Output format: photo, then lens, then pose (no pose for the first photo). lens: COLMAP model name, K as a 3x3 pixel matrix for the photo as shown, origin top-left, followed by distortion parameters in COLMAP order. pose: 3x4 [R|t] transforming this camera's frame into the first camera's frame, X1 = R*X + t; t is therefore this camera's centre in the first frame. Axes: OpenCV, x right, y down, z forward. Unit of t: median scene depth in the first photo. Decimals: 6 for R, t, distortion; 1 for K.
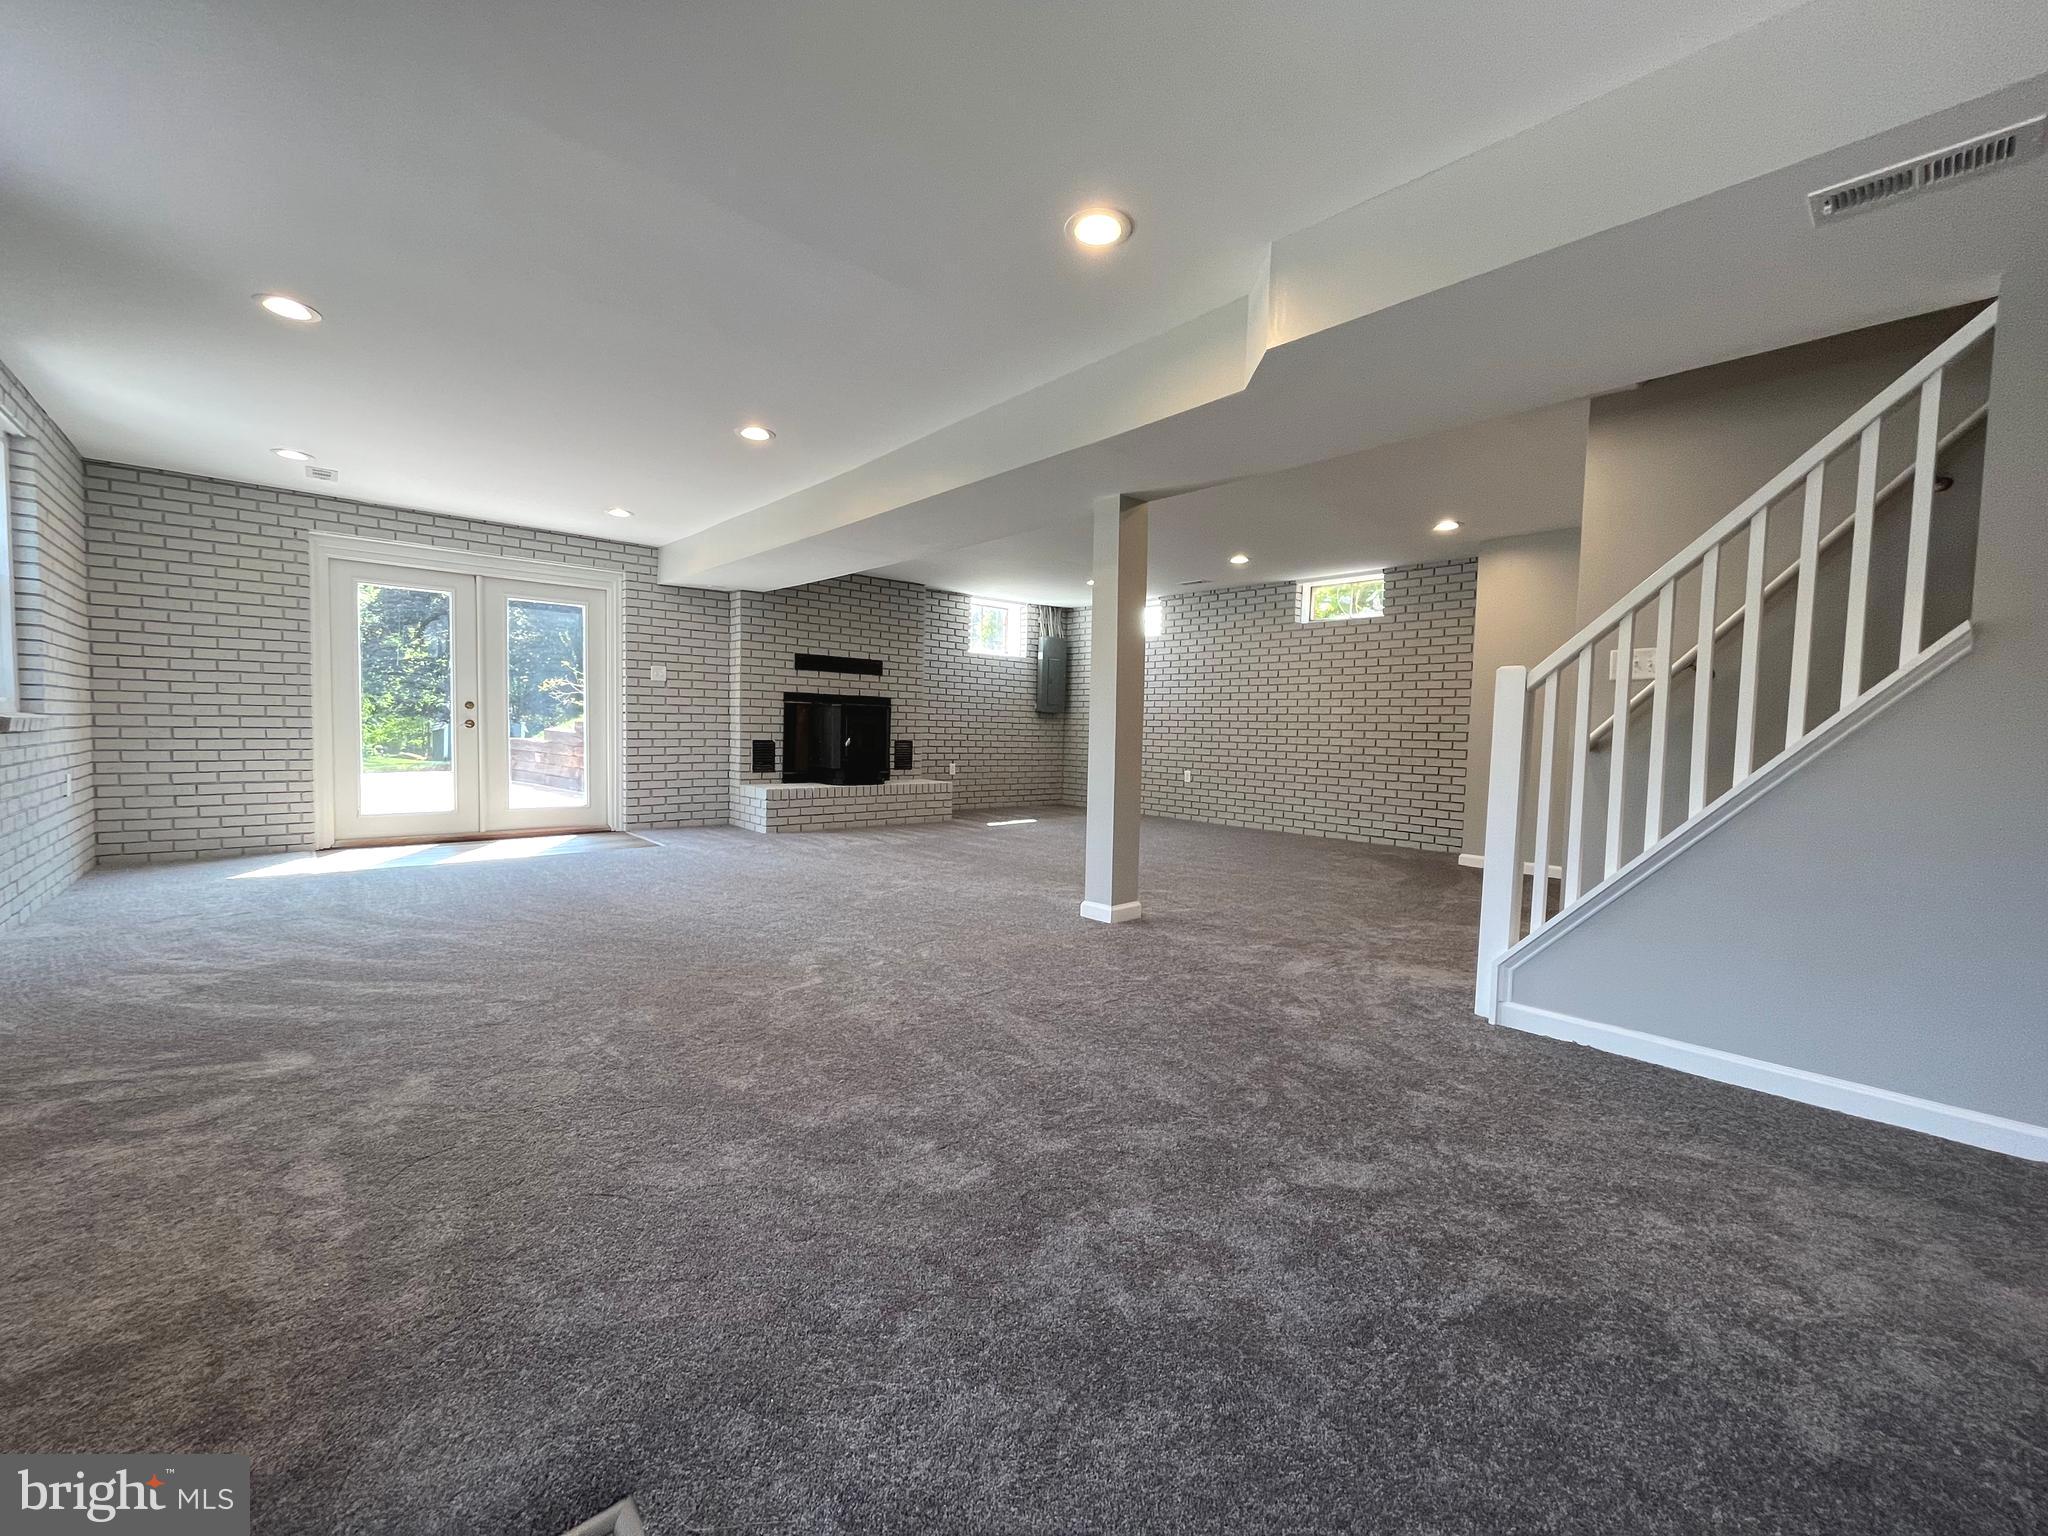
lens RADIAL K [[828.4, 0, 1015.4], [0, 828.4, 770.3], [0, 0, 1]] dist [-0.002035, -0.000588]
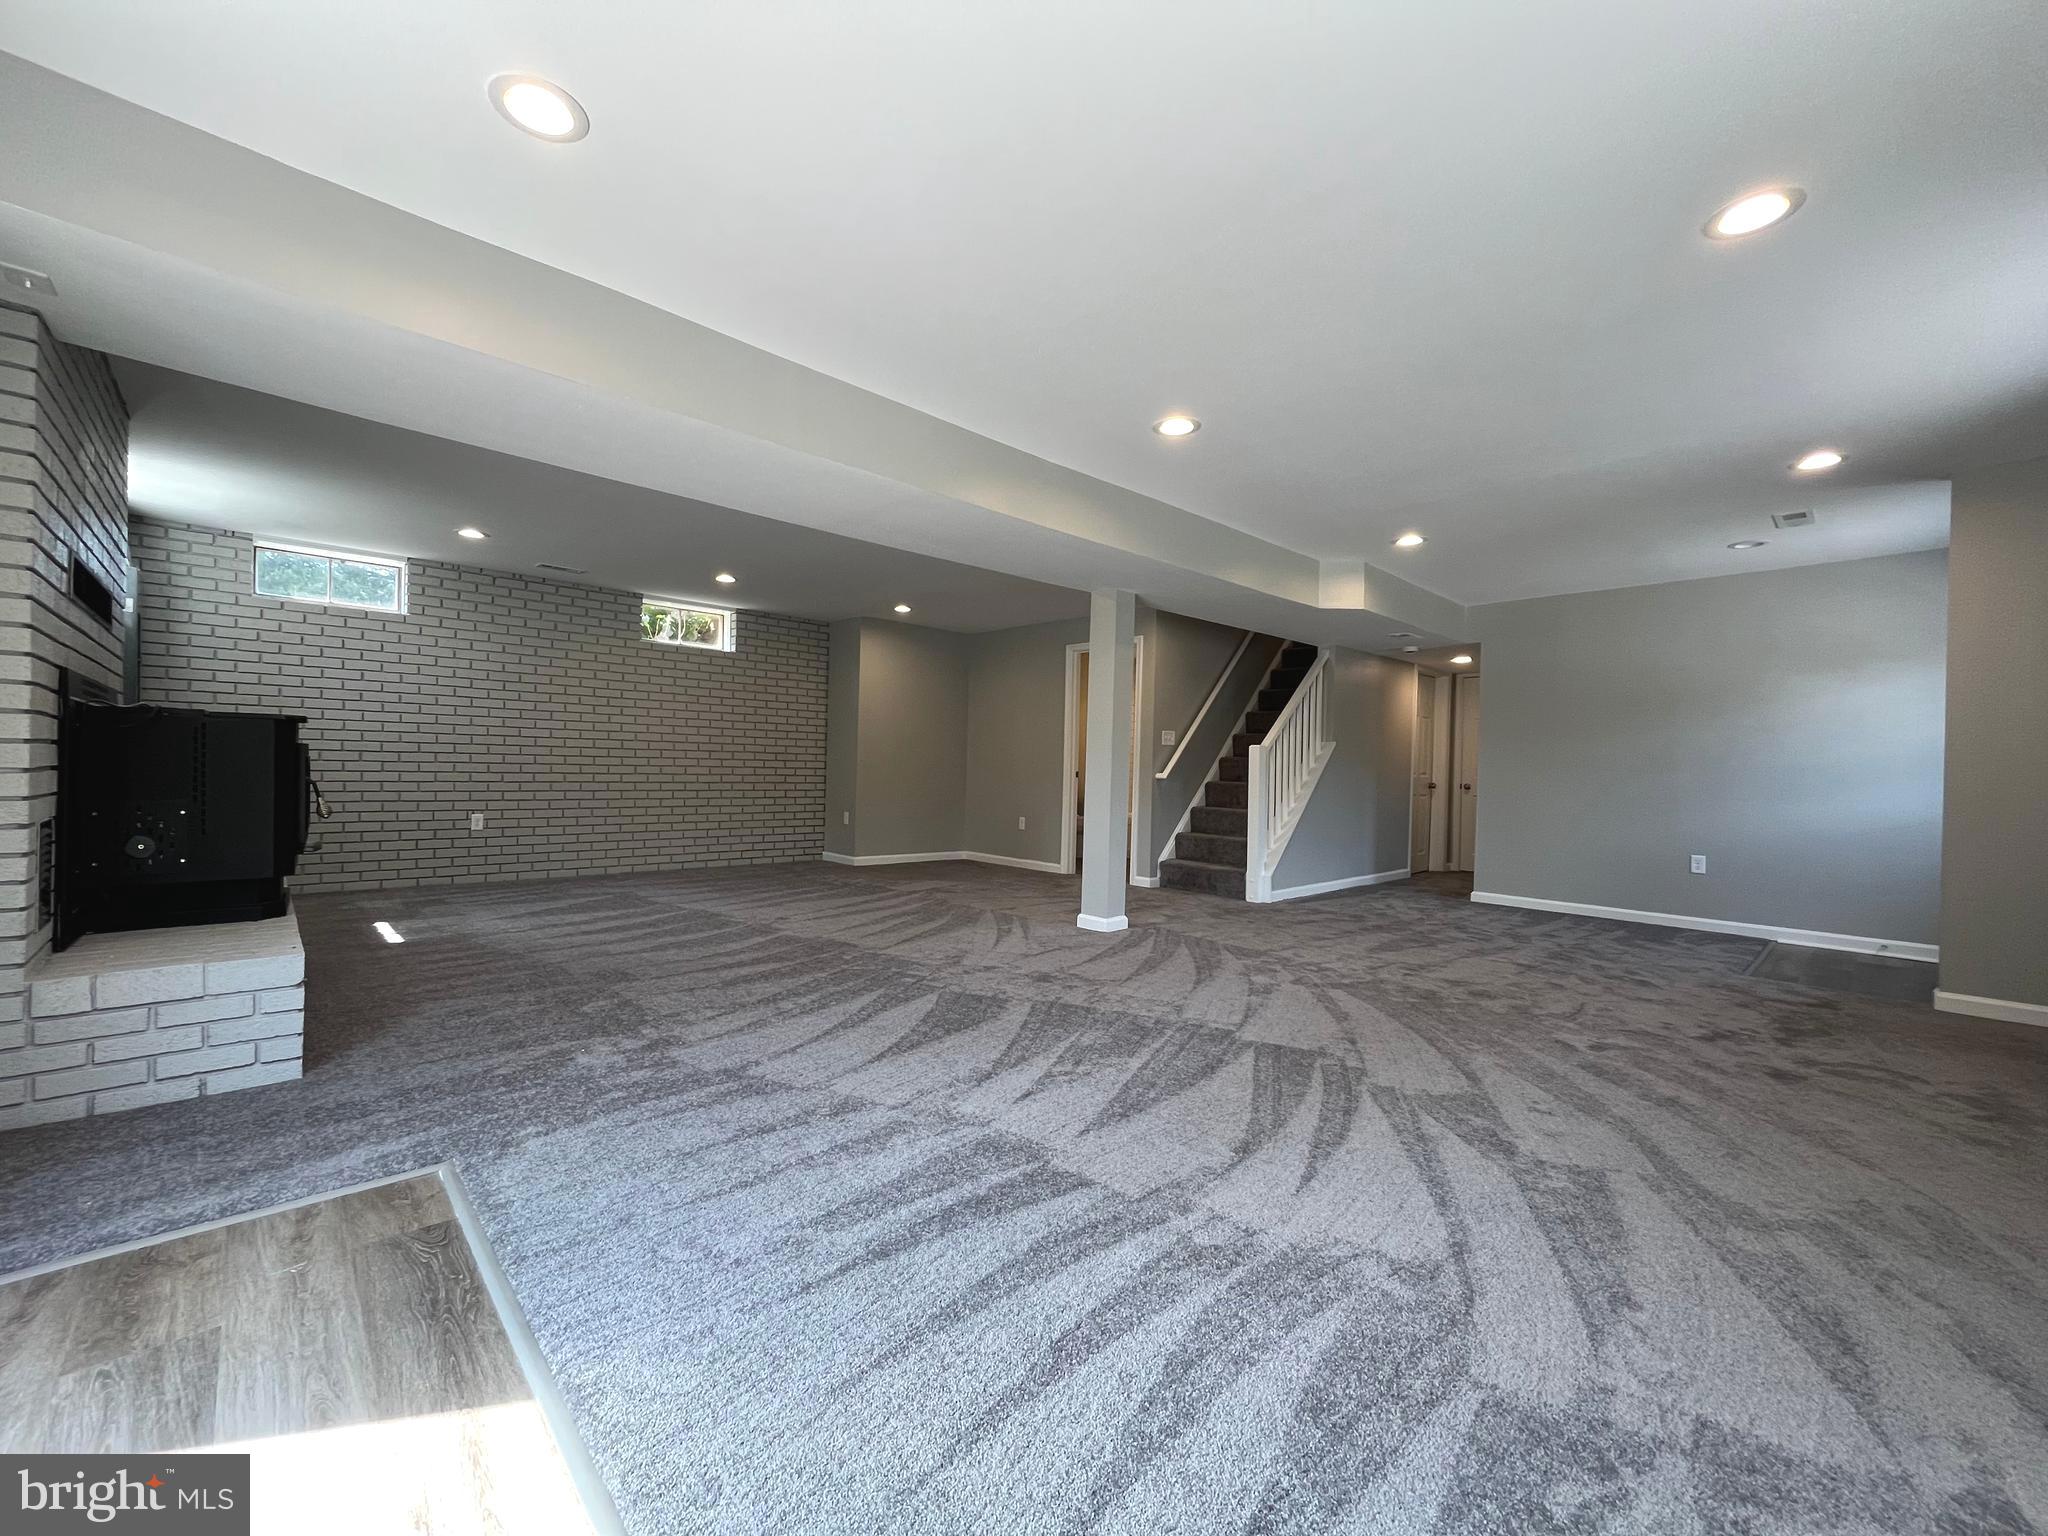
lens RADIAL K [[828.4, 0, 1015.4], [0, 828.4, 770.3], [0, 0, 1]] dist [-0.002035, -0.000588]
pose [[-0.055229, -0.026211, 0.998130, -0.629795], [0.038372, 0.998861, 0.028354, -0.047655], [-0.997736, 0.039867, -0.054161, 0.678767]]
